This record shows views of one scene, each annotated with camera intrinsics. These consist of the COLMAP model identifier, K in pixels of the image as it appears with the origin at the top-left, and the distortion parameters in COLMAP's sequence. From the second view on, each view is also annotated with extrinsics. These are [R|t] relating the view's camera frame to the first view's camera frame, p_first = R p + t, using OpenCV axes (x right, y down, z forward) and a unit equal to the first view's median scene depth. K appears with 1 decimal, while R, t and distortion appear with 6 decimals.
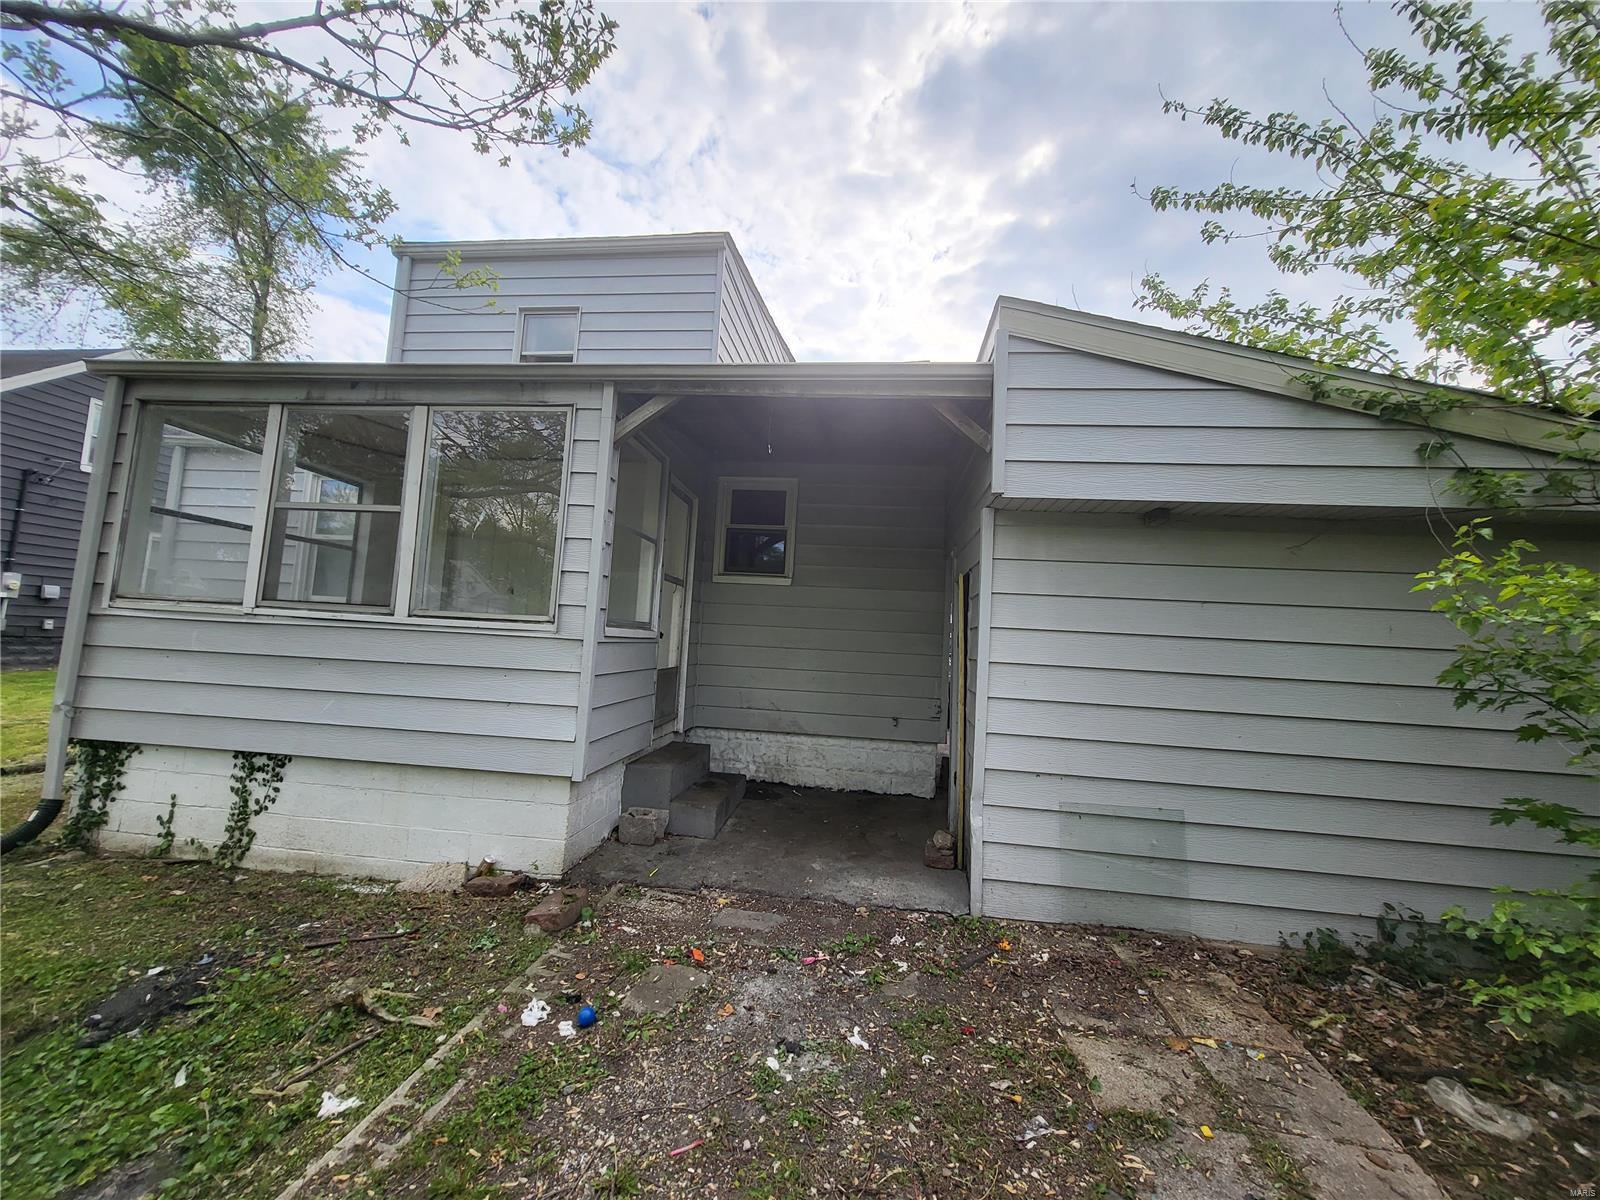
lens RADIAL K [[628.3, 0, 800.0], [0, 628.3, 600.0], [0, 0, 1]] dist [-0.000977, -0.000784]
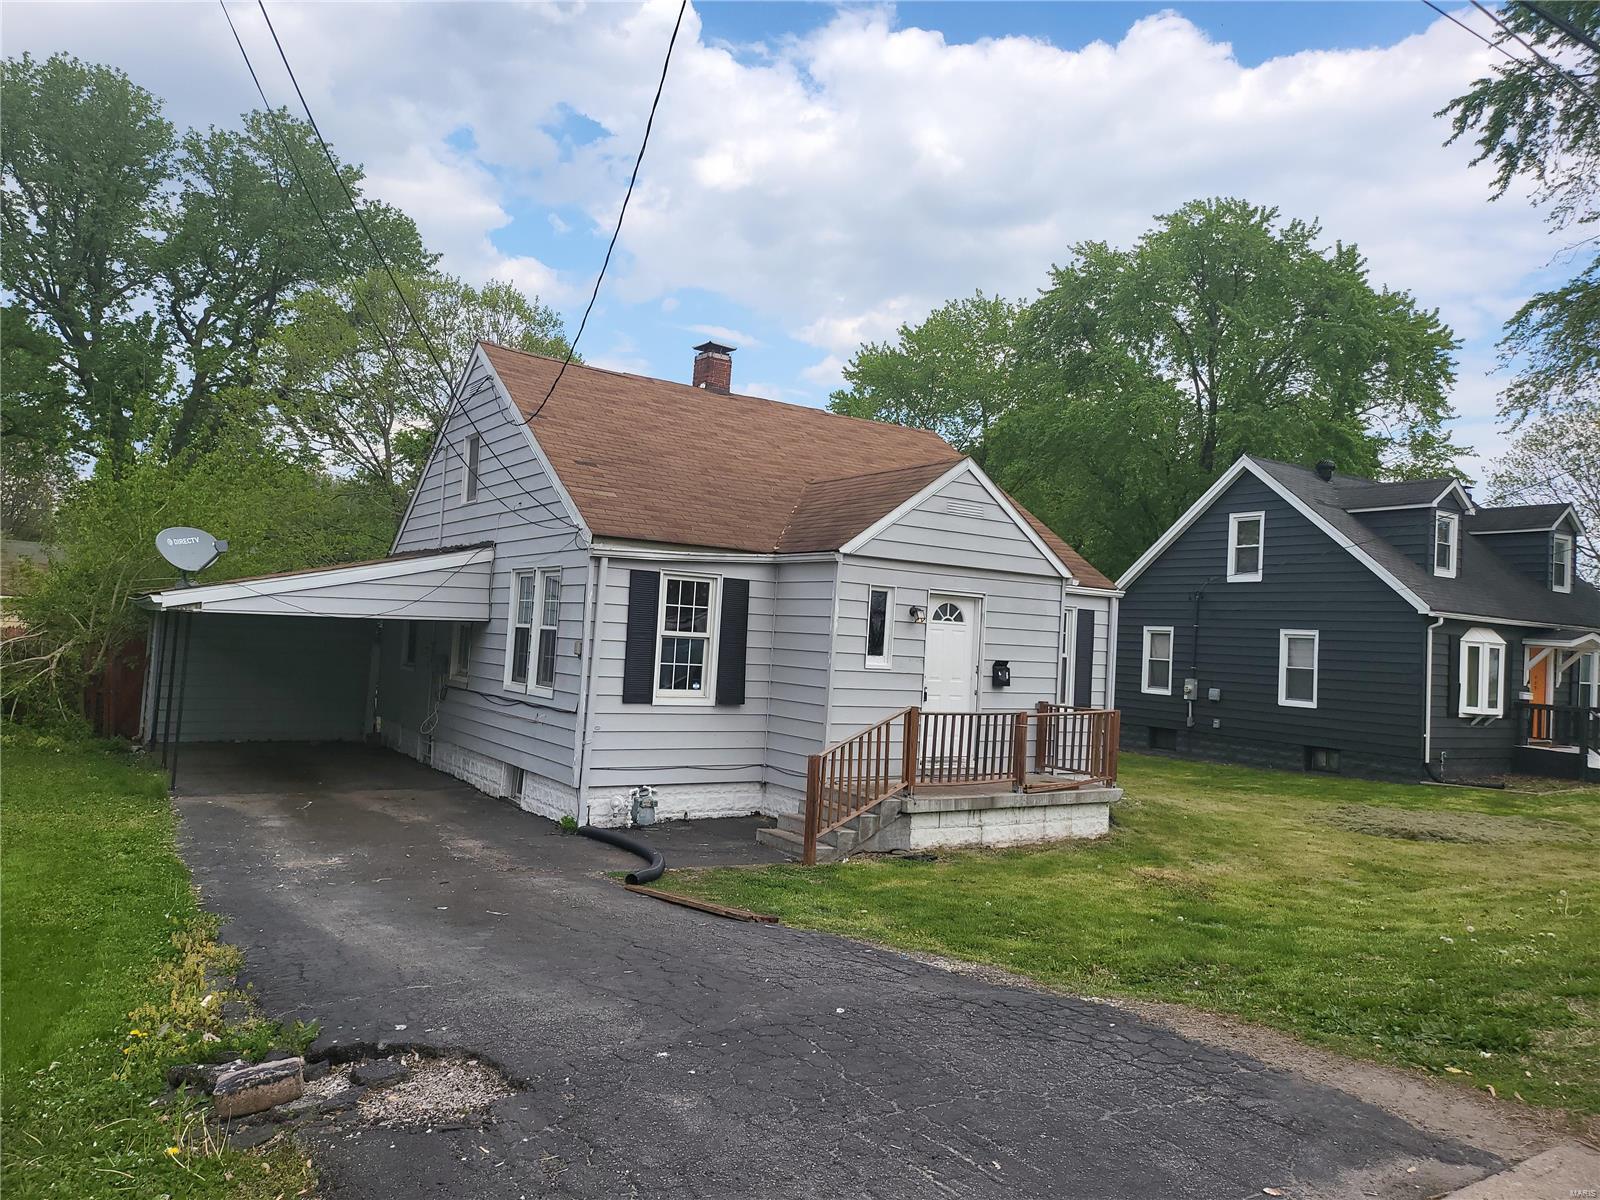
lens RADIAL K [[1118.2, 0, 800.0], [0, 1118.2, 600.0], [0, 0, 1]] dist [0.048108, -0.001617]
pose [[-0.749826, -0.115274, -0.651516, 1.746633], [-0.049132, 0.991688, -0.118915, 0.237326], [0.659808, -0.057156, -0.749257, 4.992819]]
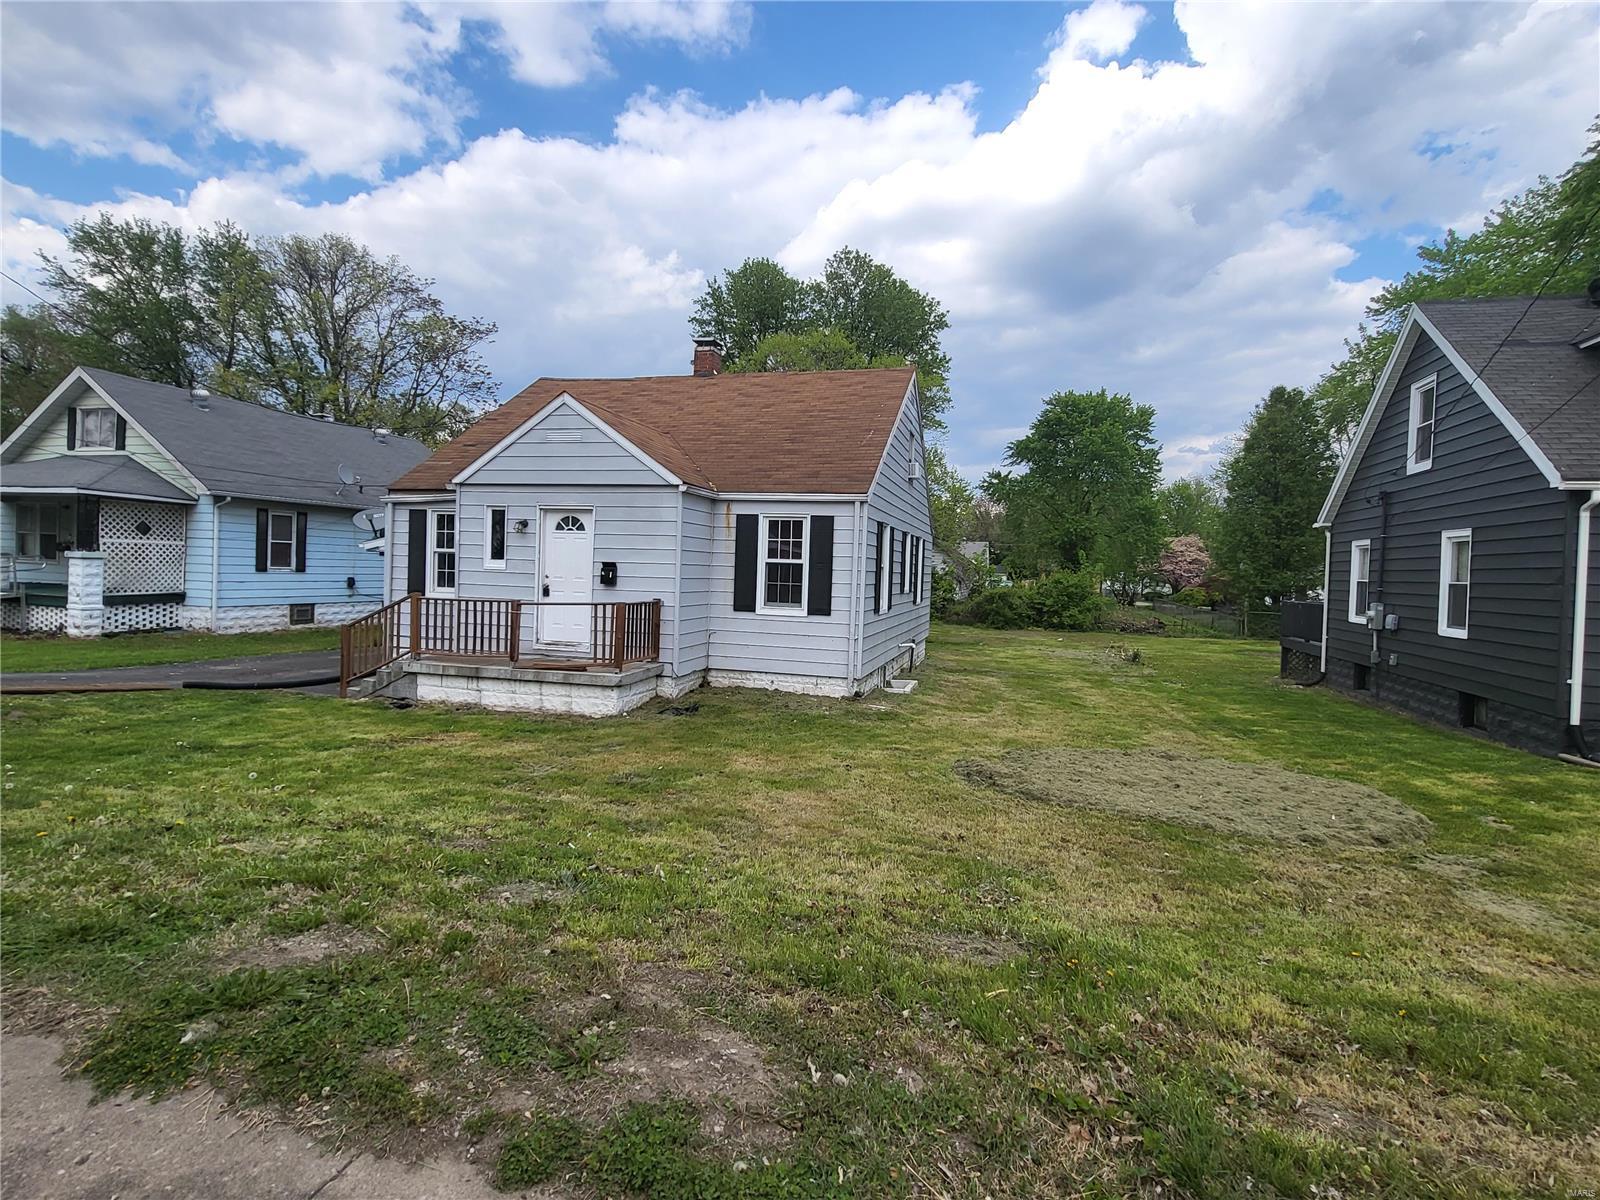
lens RADIAL K [[799.8, 0, 803.0], [0, 799.8, 589.8], [0, 0, 1]] dist [0.003347, -0.001214]
pose [[-0.987774, -0.087422, 0.129074, -1.269805], [-0.092389, 0.995176, -0.033000, 0.136189], [-0.125566, -0.044522, -0.991086, 5.431638]]
